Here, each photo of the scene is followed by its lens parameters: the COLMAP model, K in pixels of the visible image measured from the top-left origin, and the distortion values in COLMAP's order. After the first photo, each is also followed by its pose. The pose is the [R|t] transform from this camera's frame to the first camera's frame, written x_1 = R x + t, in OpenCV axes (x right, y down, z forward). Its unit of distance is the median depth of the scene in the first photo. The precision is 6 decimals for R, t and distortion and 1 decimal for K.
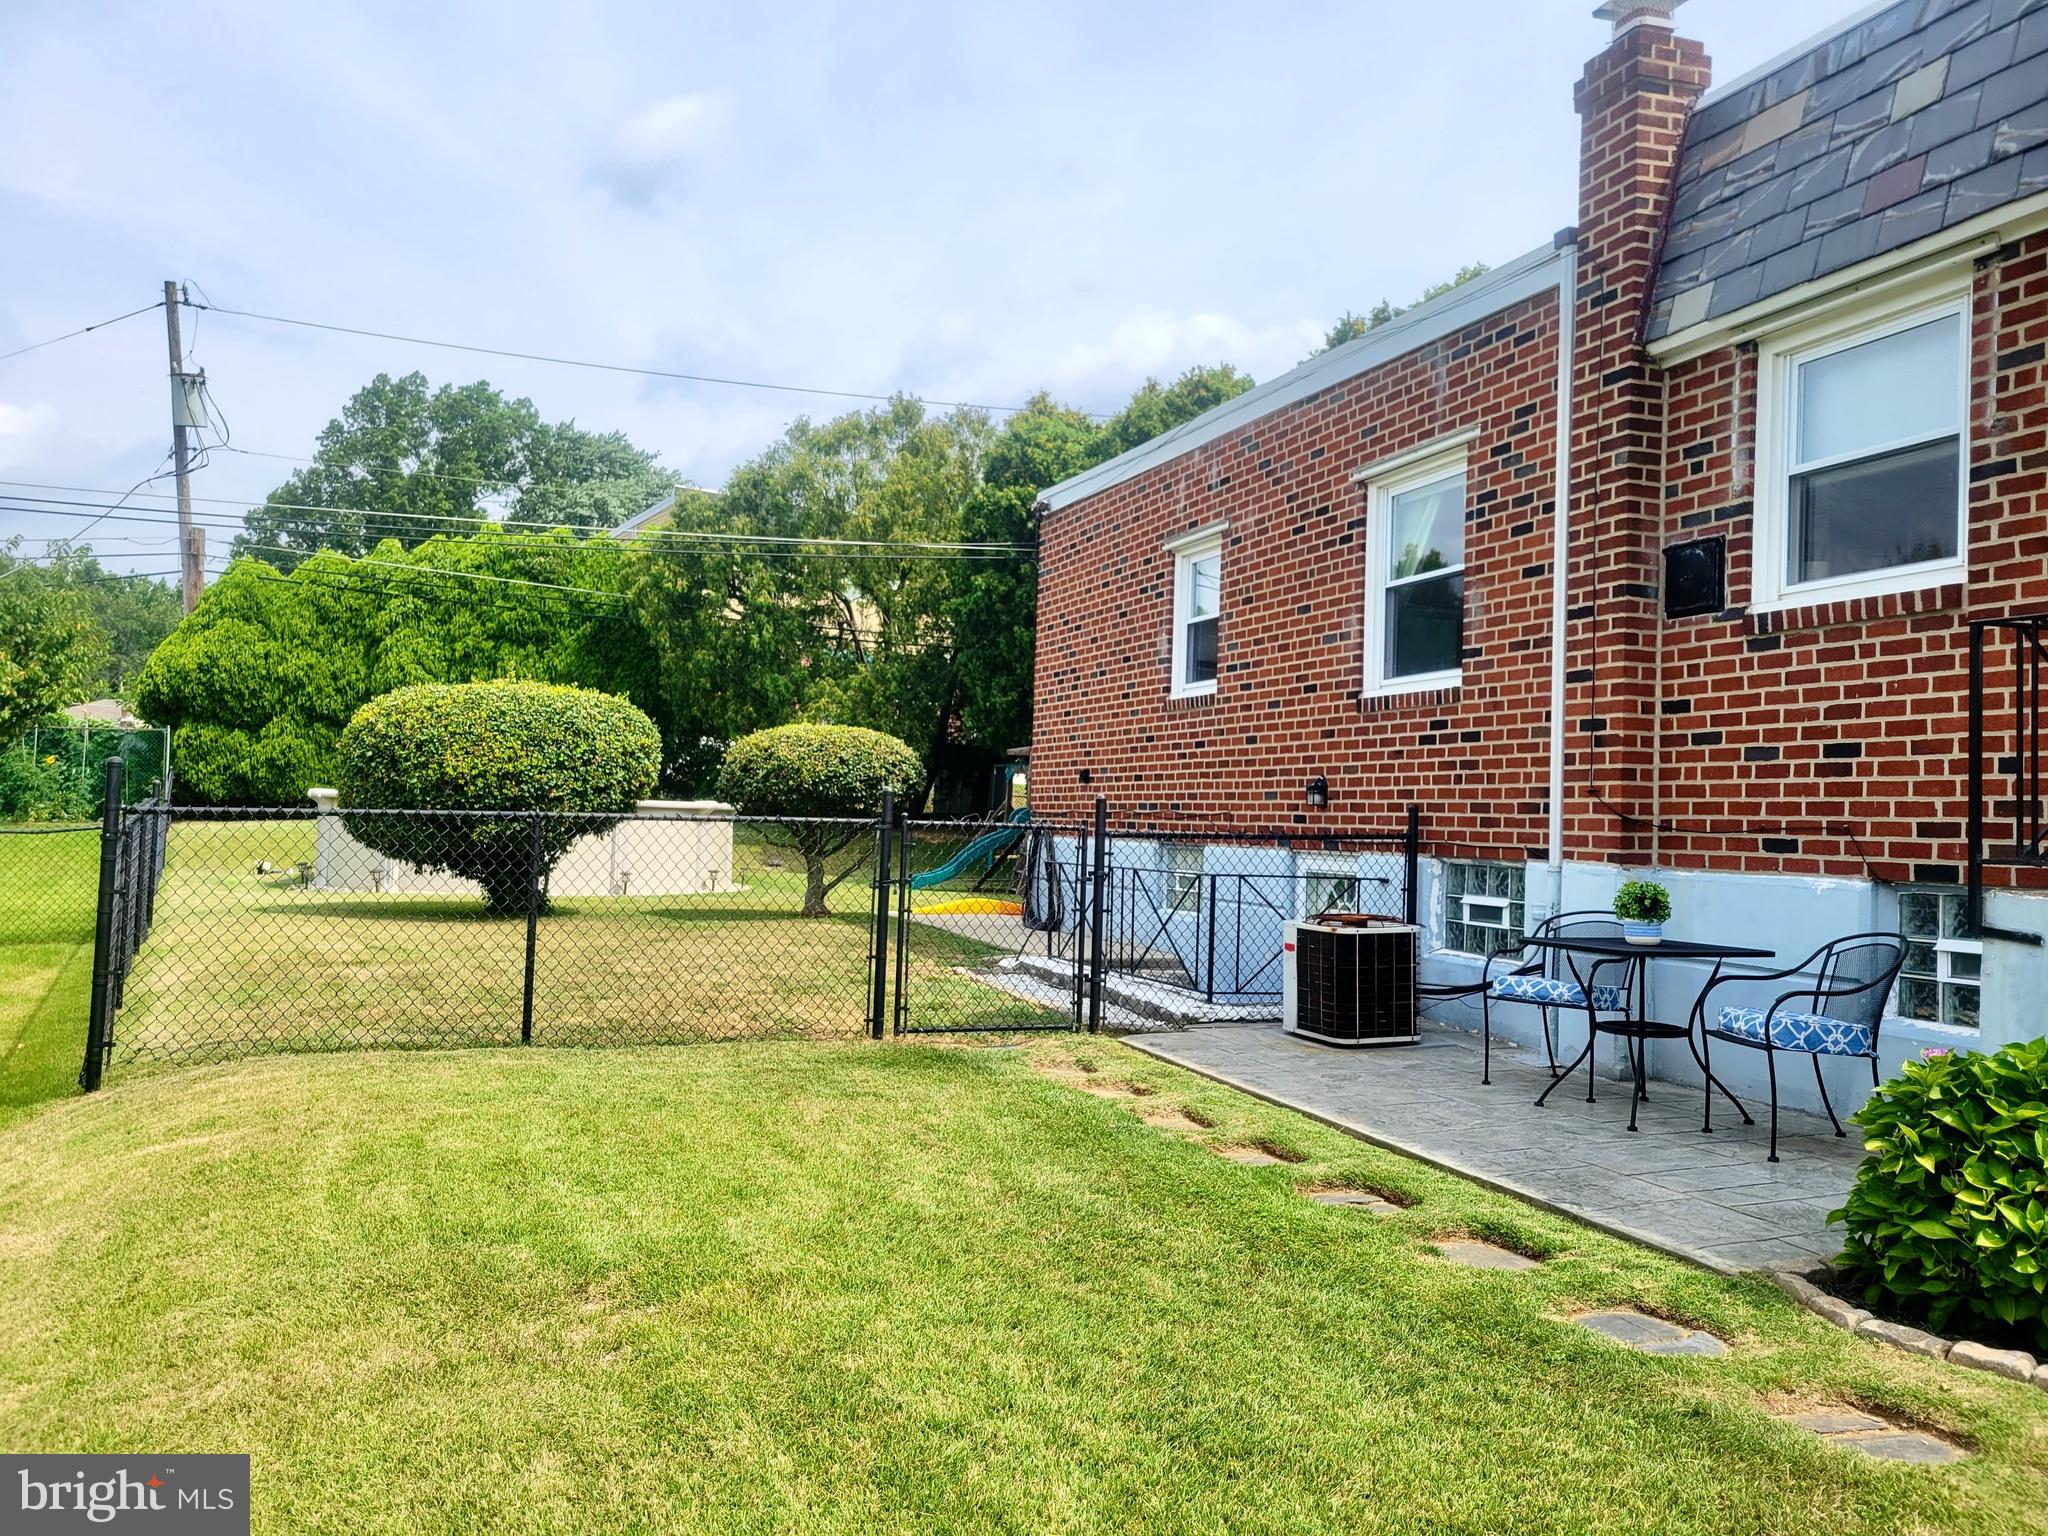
lens RADIAL K [[1537.5, 0, 1021.0], [0, 1537.5, 756.0], [0, 0, 1]] dist [0.061816, -0.050614]
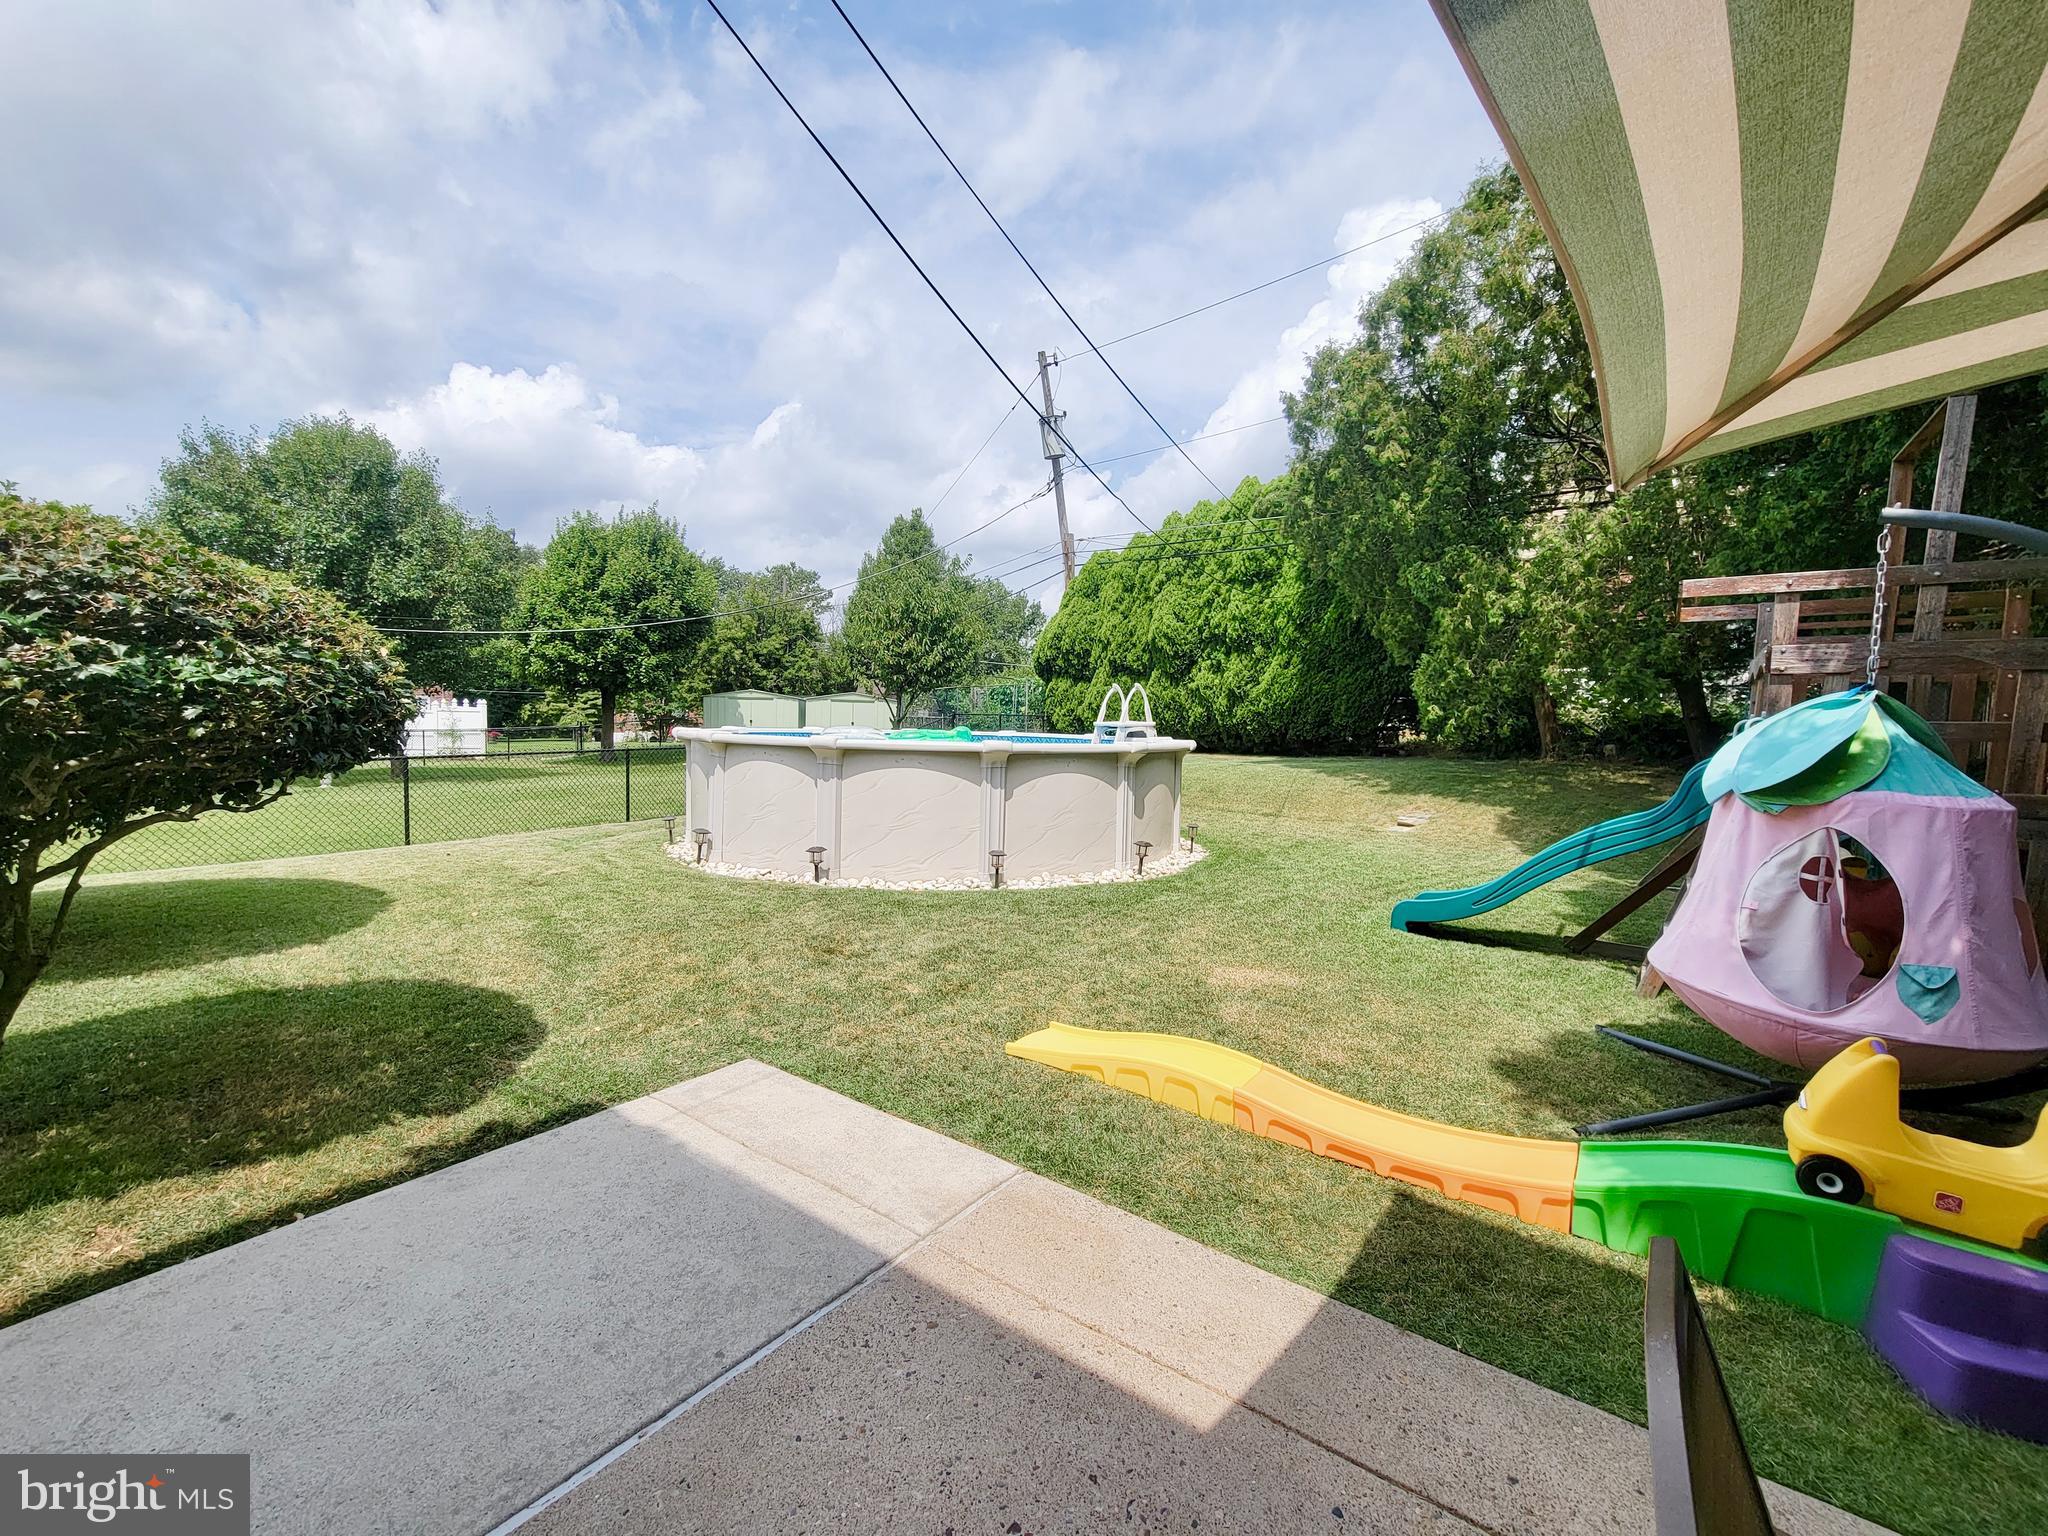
lens RADIAL K [[839.7, 0, 1035.5], [0, 839.7, 760.6], [0, 0, 1]] dist [-0.001764, 0.000371]
pose [[0.573891, 0.022090, -0.818633, 0.058262], [0.028967, 0.998463, 0.047249, 0.015654], [0.818419, -0.050829, 0.572369, 0.579809]]
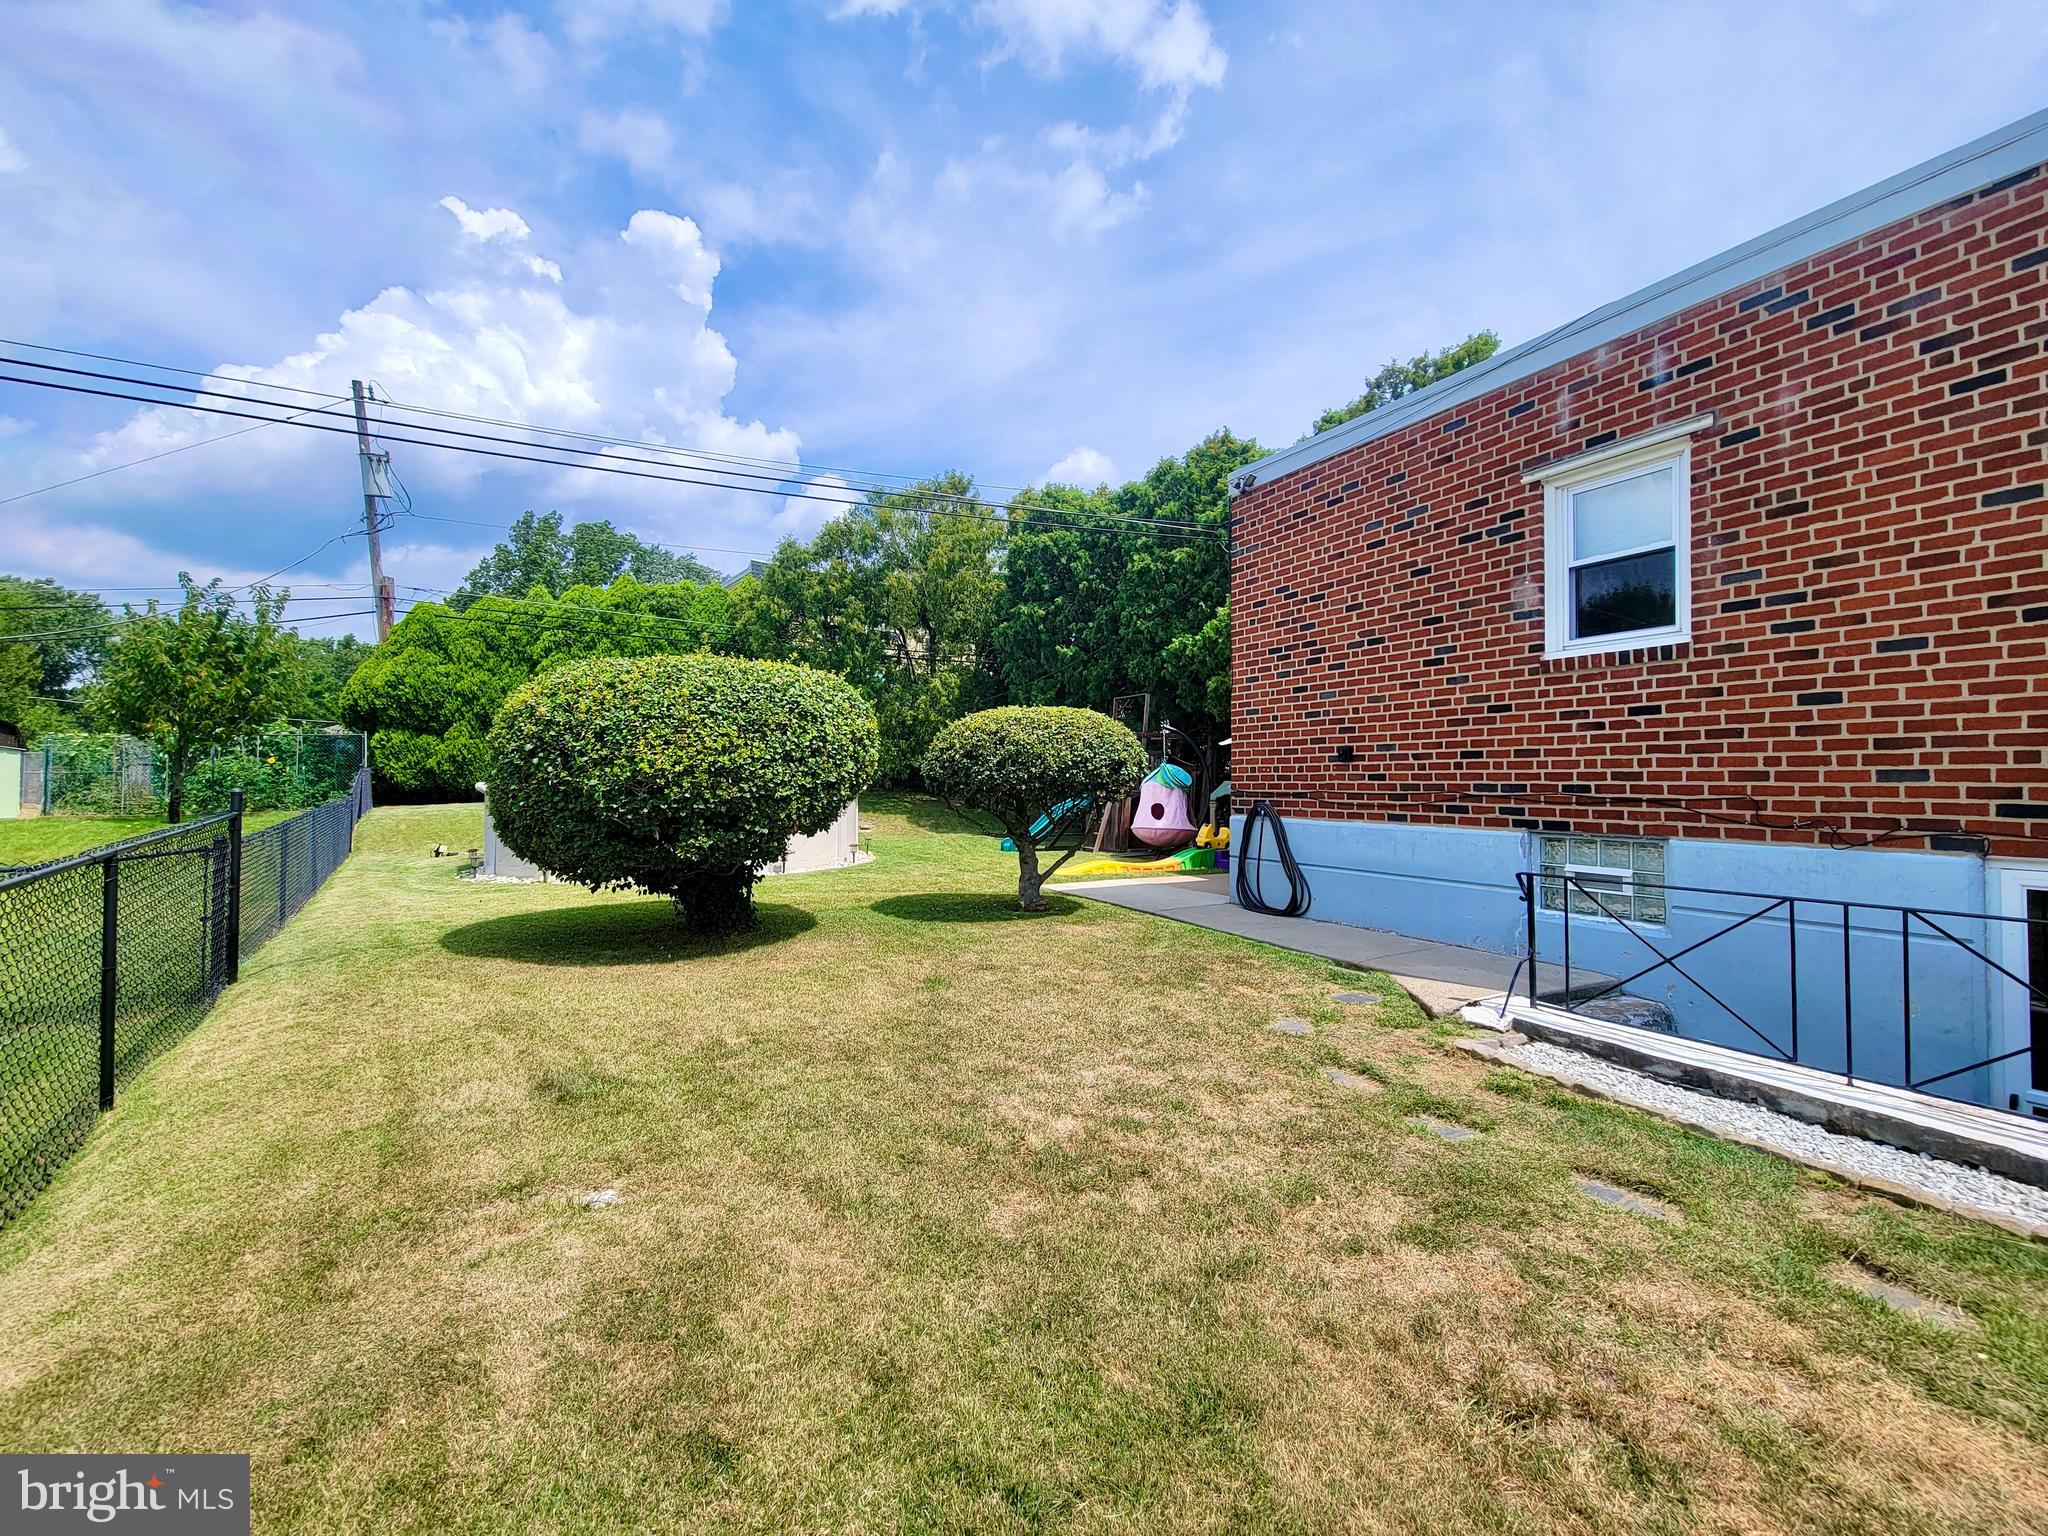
lens RADIAL K [[839.7, 0, 1022.7], [0, 839.7, 755.6], [0, 0, 1]] dist [-0.001764, 0.000371]
pose [[0.991389, -0.024421, 0.128649, -0.108114], [0.022416, 0.999604, 0.017011, 0.000512], [-0.129014, -0.013981, 0.991544, 0.259915]]
